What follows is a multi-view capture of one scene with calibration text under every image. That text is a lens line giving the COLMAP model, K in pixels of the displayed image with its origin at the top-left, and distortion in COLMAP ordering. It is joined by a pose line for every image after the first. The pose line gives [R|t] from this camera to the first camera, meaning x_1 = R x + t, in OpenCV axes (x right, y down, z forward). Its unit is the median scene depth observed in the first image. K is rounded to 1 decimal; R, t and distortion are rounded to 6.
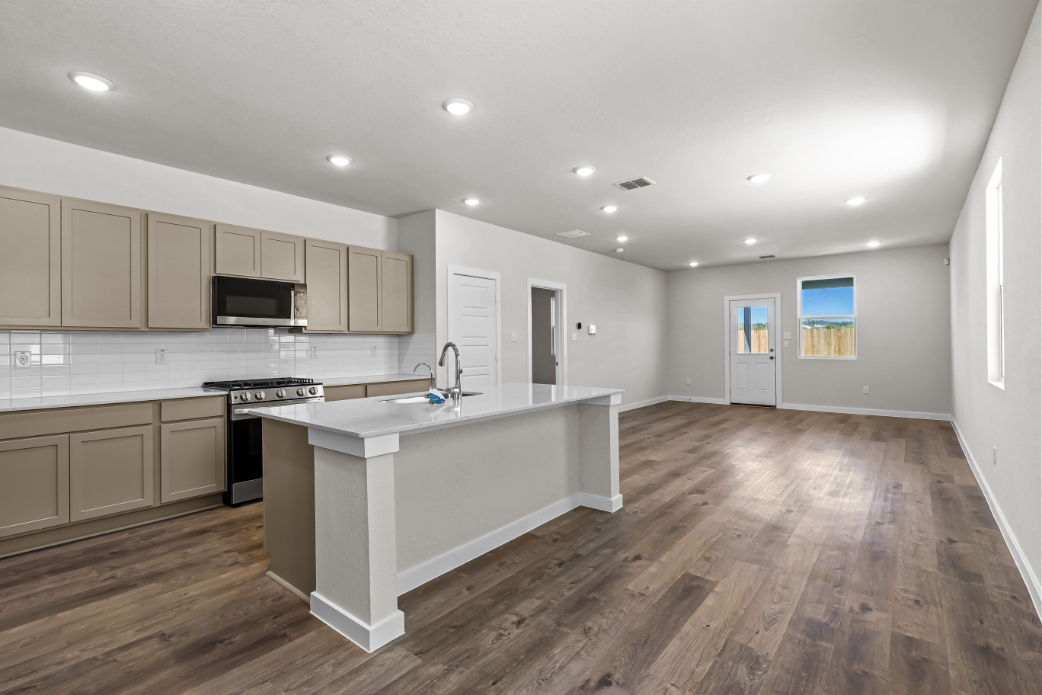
lens RADIAL K [[479.9, 0, 503.6], [0, 479.9, 344.8], [0, 0, 1]] dist [-0.004876, 0.001099]
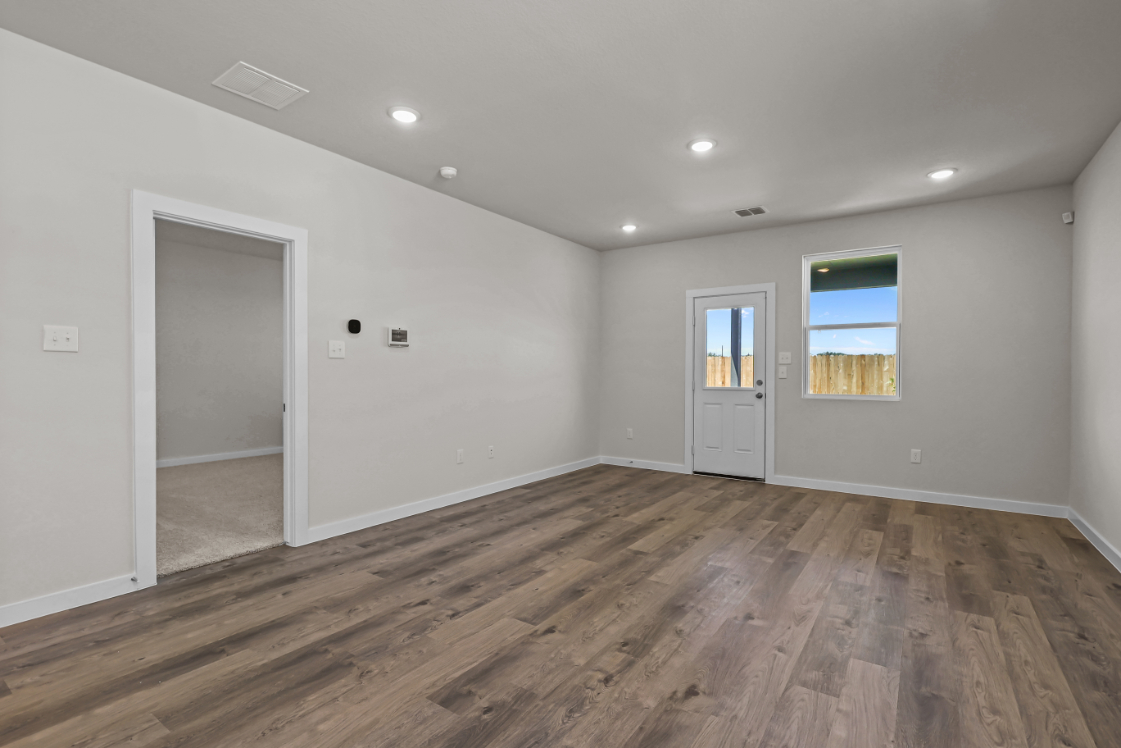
lens RADIAL K [[535.6, 0, 550.6], [0, 535.6, 379.6], [0, 0, 1]] dist [-0.002214, -0.000169]
pose [[0.995712, 0.010248, 0.091942, 0.250323], [-0.011021, 0.999908, 0.007895, 0.005349], [-0.091852, -0.008875, 0.995733, 0.382067]]
